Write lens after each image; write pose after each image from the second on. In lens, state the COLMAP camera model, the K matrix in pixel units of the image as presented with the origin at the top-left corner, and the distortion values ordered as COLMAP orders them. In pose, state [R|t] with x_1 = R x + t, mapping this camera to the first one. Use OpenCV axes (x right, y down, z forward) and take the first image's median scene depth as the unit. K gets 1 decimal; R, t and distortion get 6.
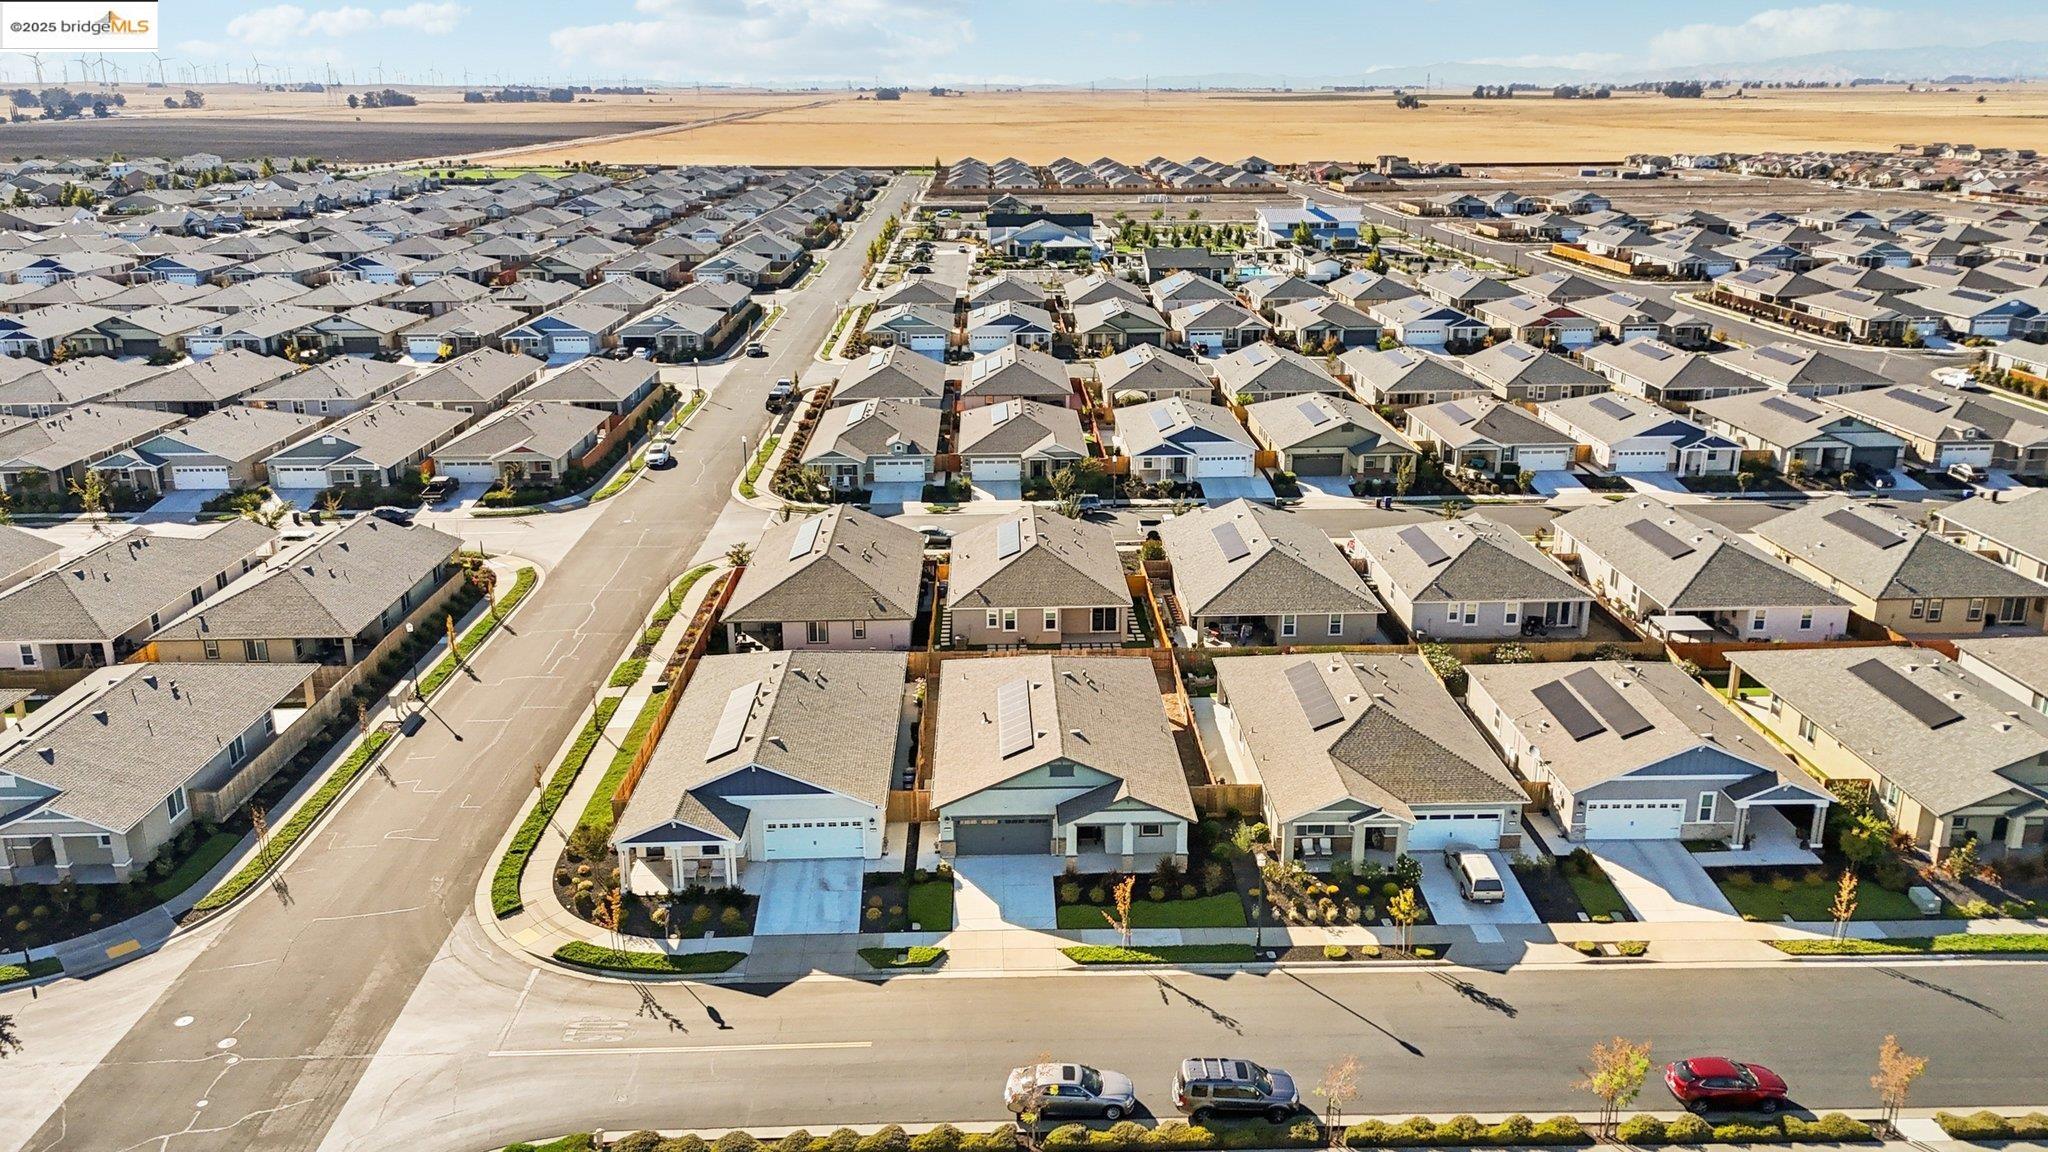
lens RADIAL K [[1520.3, 0, 1024.0], [0, 1520.3, 576.0], [0, 0, 1]] dist [0.024600, -0.003770]
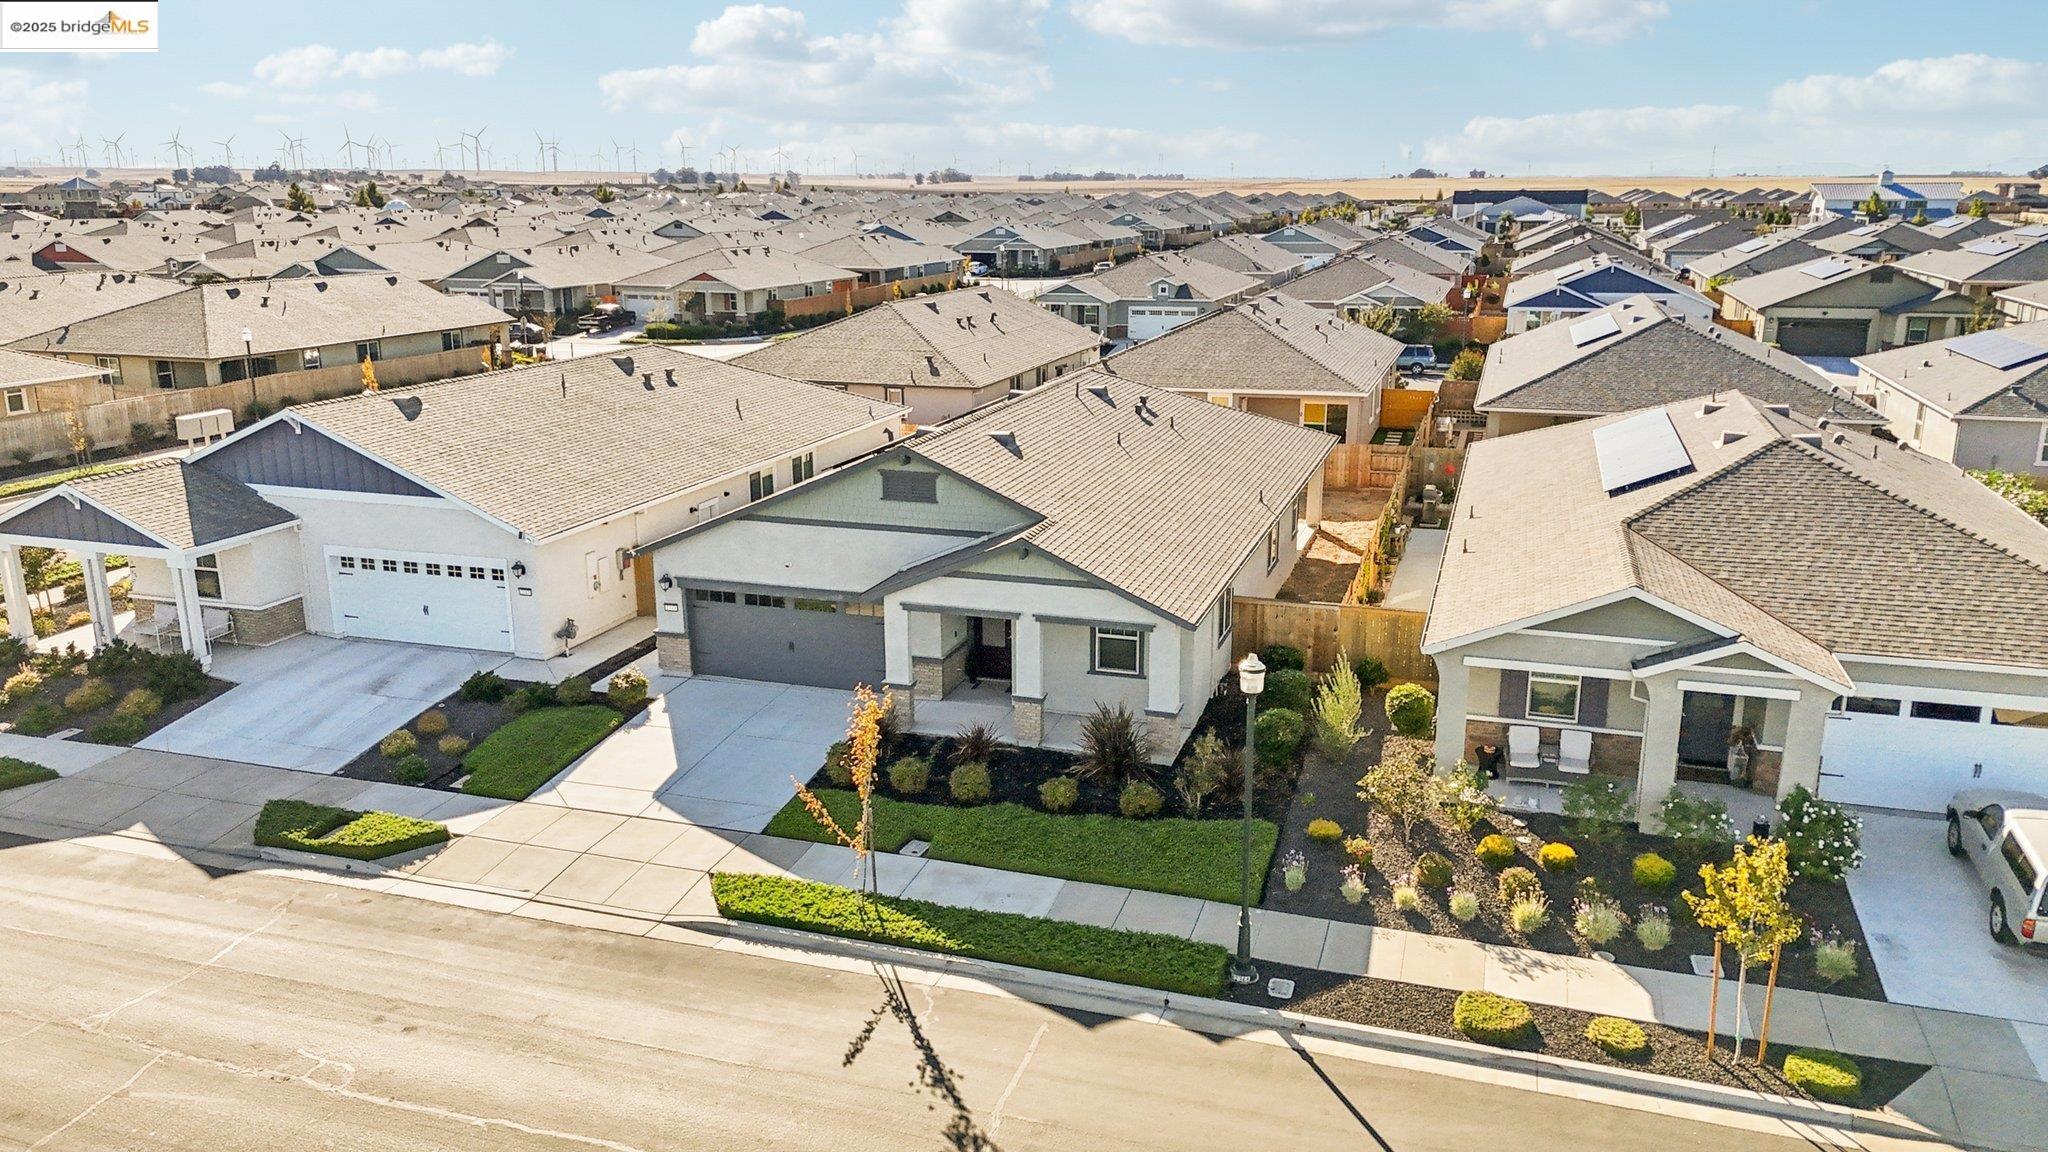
lens RADIAL K [[1520.3, 0, 1024.0], [0, 1520.3, 576.0], [0, 0, 1]] dist [0.024600, -0.003770]
pose [[0.942447, 0.087499, -0.322704, 0.199435], [-0.106546, 0.993429, -0.041803, 0.174880], [0.316925, 0.073780, 0.945576, 0.649273]]
